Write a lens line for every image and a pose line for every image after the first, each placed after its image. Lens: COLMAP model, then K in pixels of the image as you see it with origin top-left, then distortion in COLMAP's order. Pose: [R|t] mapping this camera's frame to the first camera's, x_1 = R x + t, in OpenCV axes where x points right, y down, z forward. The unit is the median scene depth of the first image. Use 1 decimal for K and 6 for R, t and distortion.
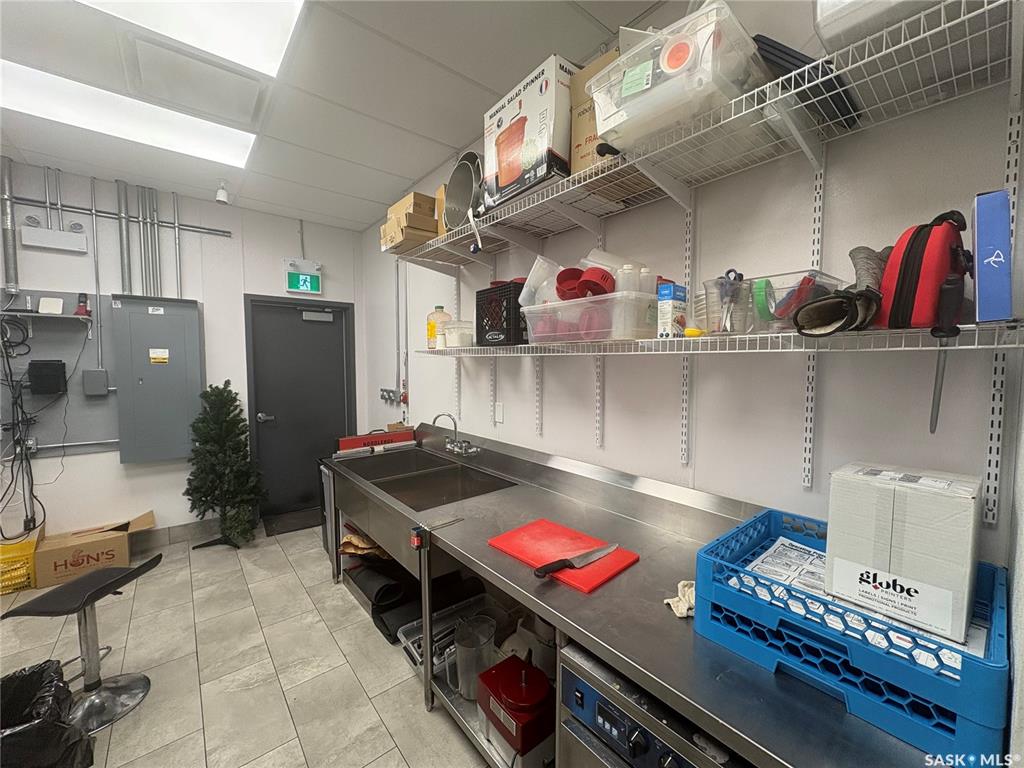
lens RADIAL K [[407.1, 0, 512.0], [0, 407.1, 384.0], [0, 0, 1]] dist [-0.002198, -0.000056]
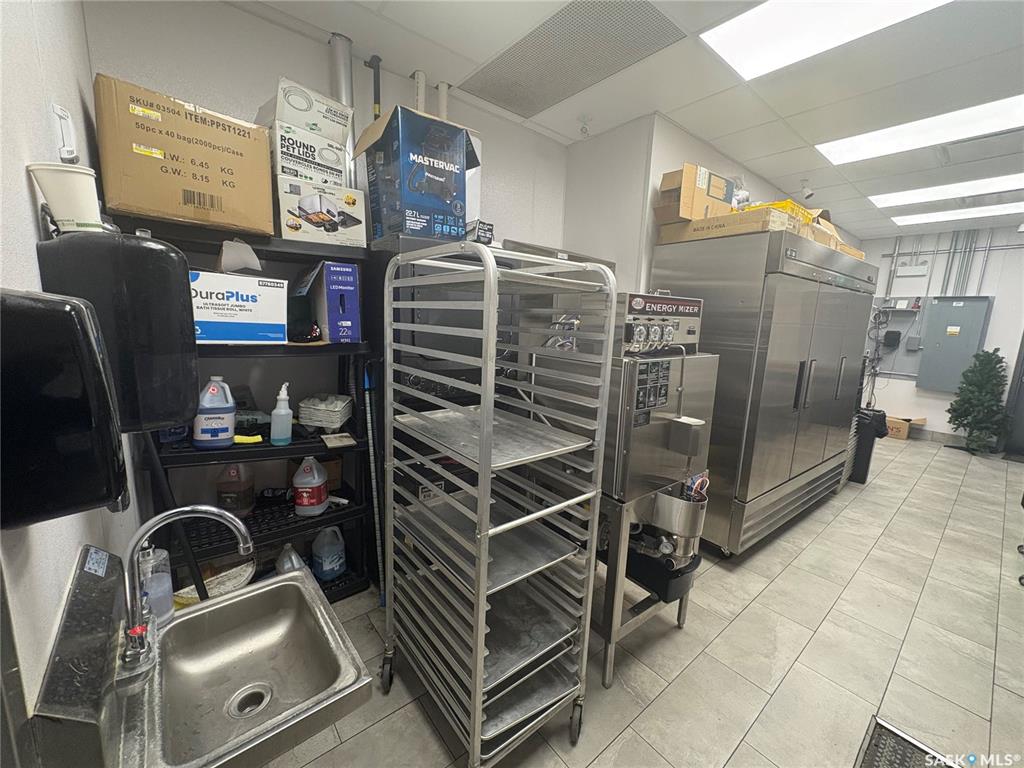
lens RADIAL K [[407.1, 0, 512.0], [0, 407.1, 384.0], [0, 0, 1]] dist [-0.002198, -0.000056]
pose [[-0.007249, 0.158612, -0.987314, 0.867261], [-0.098396, 0.982436, 0.158551, 0.063261], [0.995121, 0.098297, 0.008485, -0.839793]]
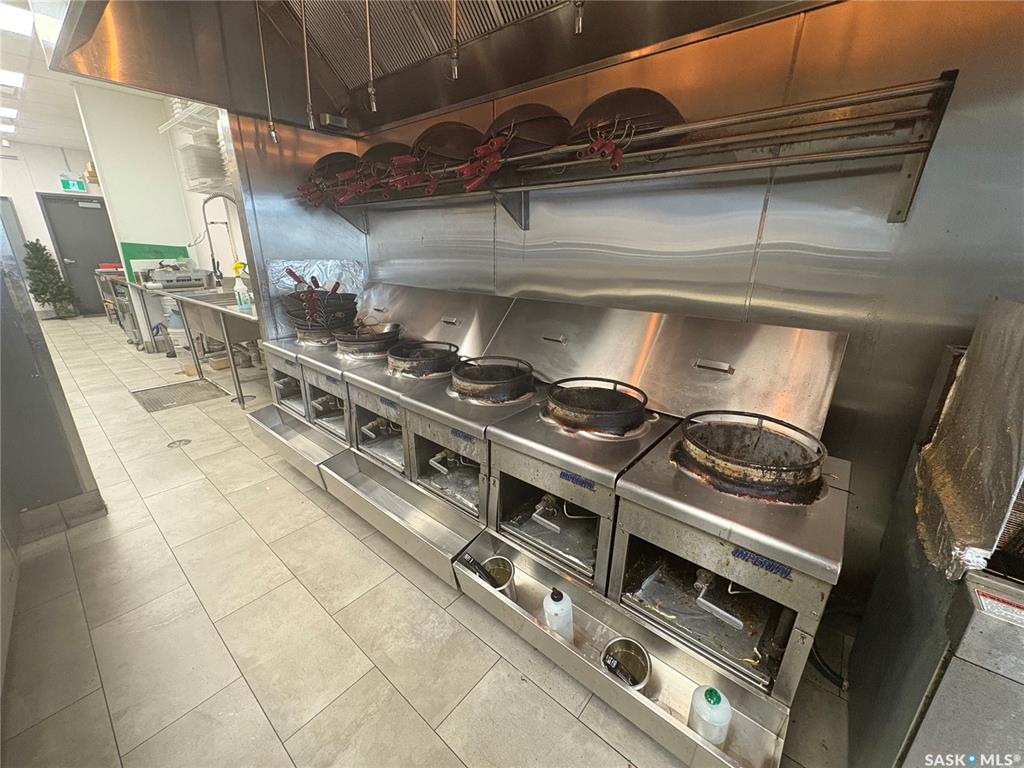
lens RADIAL K [[407.1, 0, 512.0], [0, 407.1, 384.0], [0, 0, 1]] dist [-0.002198, -0.000056]
pose [[0.983135, -0.047462, 0.176615, 1.326070], [-0.000898, 0.964472, 0.264185, 0.161970], [-0.182879, -0.259888, 0.948163, -1.655263]]
